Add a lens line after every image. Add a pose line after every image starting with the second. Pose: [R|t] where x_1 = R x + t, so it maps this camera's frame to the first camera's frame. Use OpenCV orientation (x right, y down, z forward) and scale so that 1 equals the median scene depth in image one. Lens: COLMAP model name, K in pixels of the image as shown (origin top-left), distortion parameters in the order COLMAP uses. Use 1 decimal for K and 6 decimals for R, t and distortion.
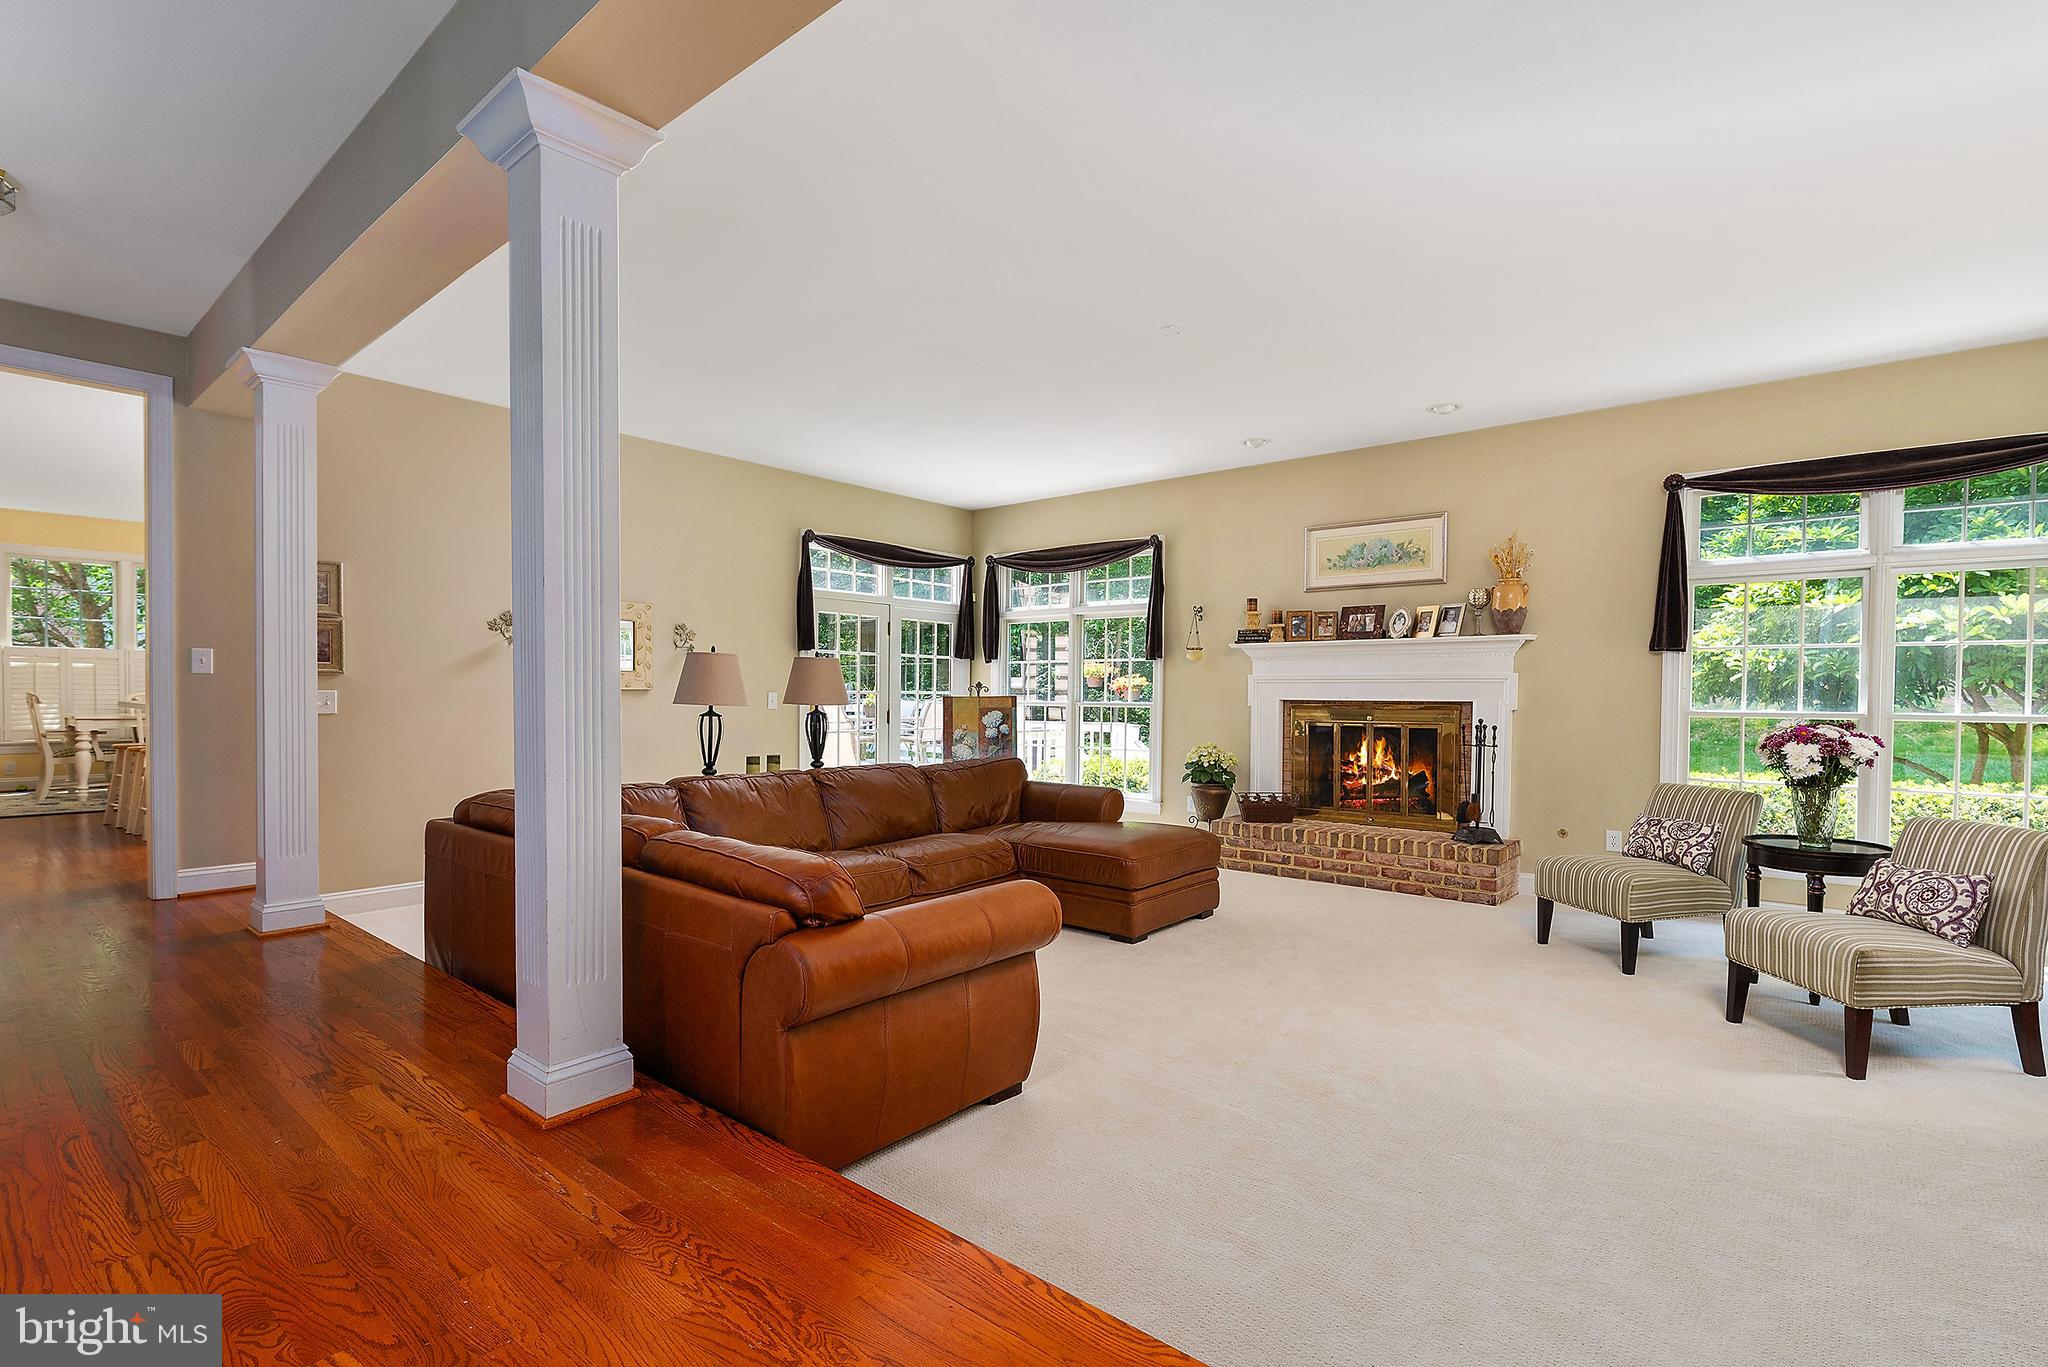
lens RADIAL K [[949.5, 0, 1015.0], [0, 949.5, 712.2], [0, 0, 1]] dist [-0.004739, -0.000620]
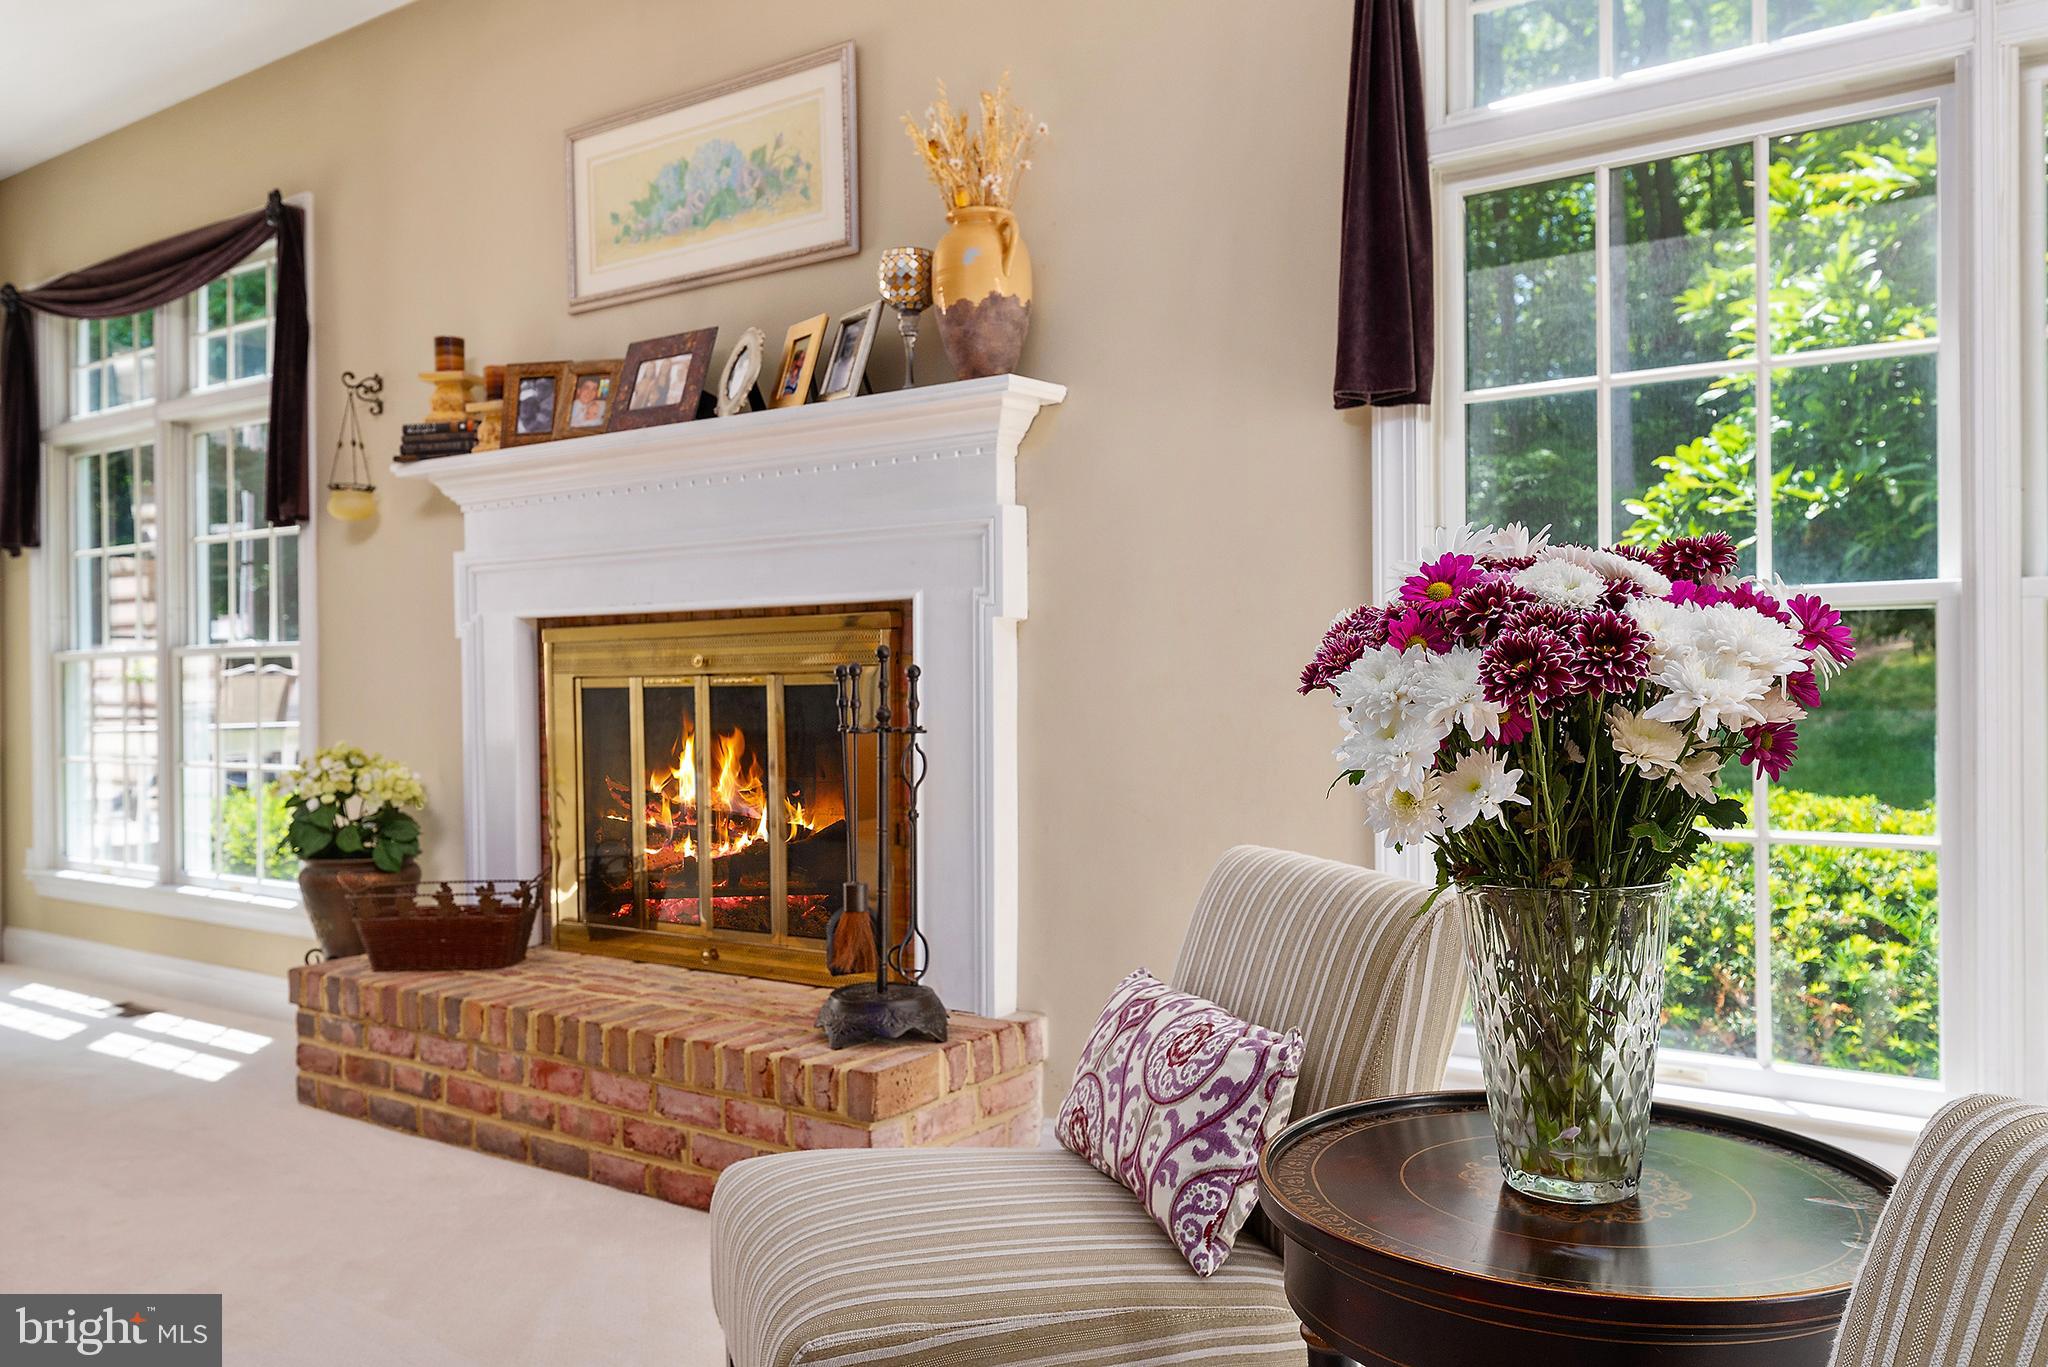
lens RADIAL K [[1545.7, 0, 1030.7], [0, 1545.7, 689.1], [0, 0, 1]] dist [-0.004769, 0.000713]
pose [[0.995231, -0.010288, 0.097001, 0.445620], [0.012064, 0.999770, -0.017749, 0.027791], [-0.096796, 0.018835, 0.995126, 0.437538]]
